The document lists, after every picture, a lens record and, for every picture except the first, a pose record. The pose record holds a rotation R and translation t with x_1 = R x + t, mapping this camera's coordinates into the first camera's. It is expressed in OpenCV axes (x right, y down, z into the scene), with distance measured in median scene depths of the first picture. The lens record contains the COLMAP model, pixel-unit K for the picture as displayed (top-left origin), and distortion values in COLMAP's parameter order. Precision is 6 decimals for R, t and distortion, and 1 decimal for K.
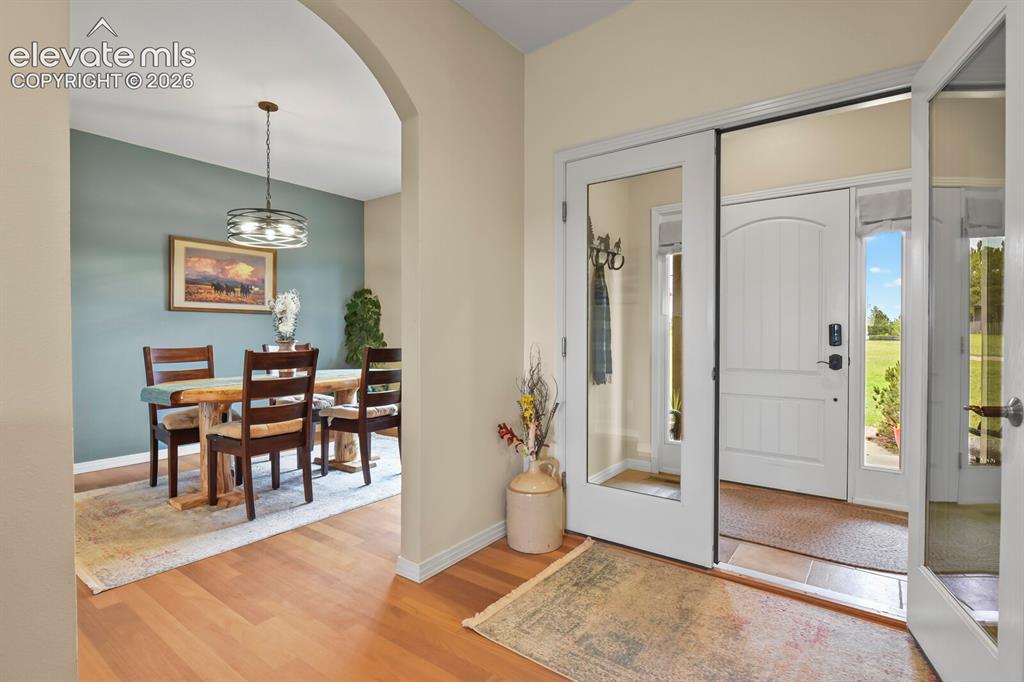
lens RADIAL K [[495.0, 0, 517.3], [0, 495.0, 337.8], [0, 0, 1]] dist [-0.017834, -0.001907]
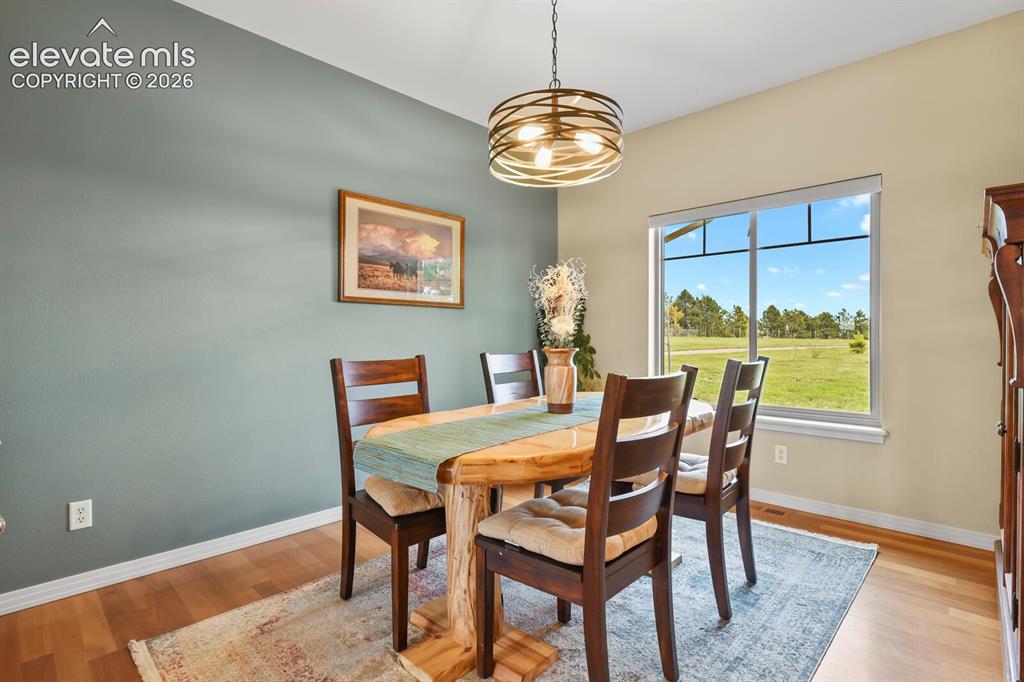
lens RADIAL K [[495.0, 0, 517.3], [0, 495.0, 337.8], [0, 0, 1]] dist [-0.017834, -0.001907]
pose [[0.991182, -0.001254, -0.132504, -0.380121], [0.000651, 0.999989, -0.004596, -0.003093], [0.132509, 0.004470, 0.991172, 0.364678]]
